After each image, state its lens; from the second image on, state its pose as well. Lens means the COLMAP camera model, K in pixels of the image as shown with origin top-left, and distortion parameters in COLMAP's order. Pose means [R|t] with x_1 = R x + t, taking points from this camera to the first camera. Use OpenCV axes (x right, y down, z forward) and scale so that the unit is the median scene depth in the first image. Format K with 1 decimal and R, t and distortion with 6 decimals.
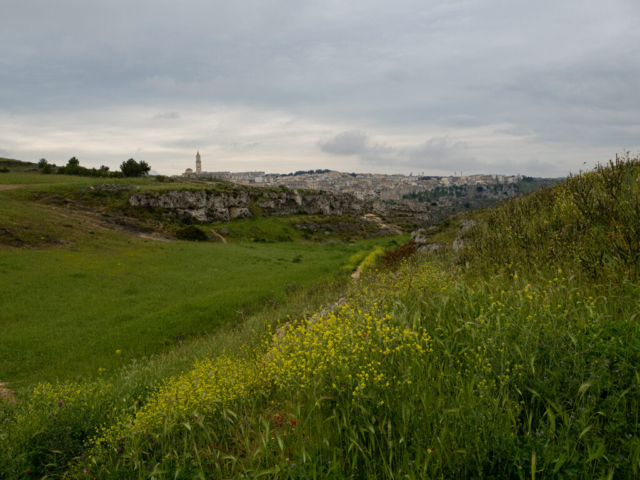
lens RADIAL K [[482.0, 0, 319.3], [0, 482.0, 240.4], [0, 0, 1]] dist [0.001821, 0.001499]
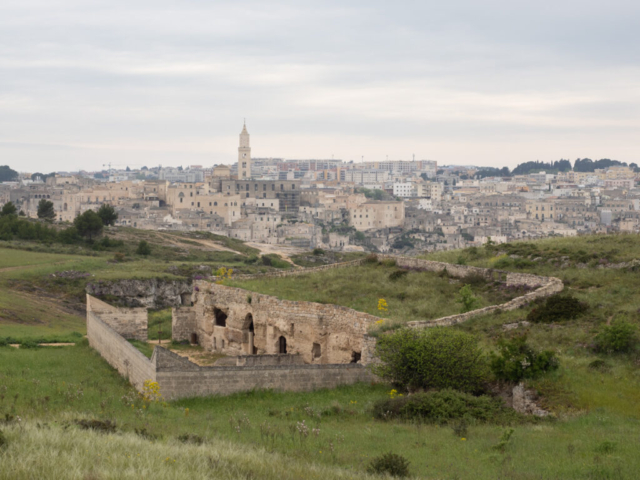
lens RADIAL K [[1354.9, 0, 320.1], [0, 1354.9, 239.9], [0, 0, 1]] dist [0.045713, 0.000000]
pose [[0.980143, 0.025647, -0.196624, 0.685838], [-0.041802, 0.996041, -0.078456, 0.027024], [0.193834, 0.085117, 0.977335, -1.797112]]
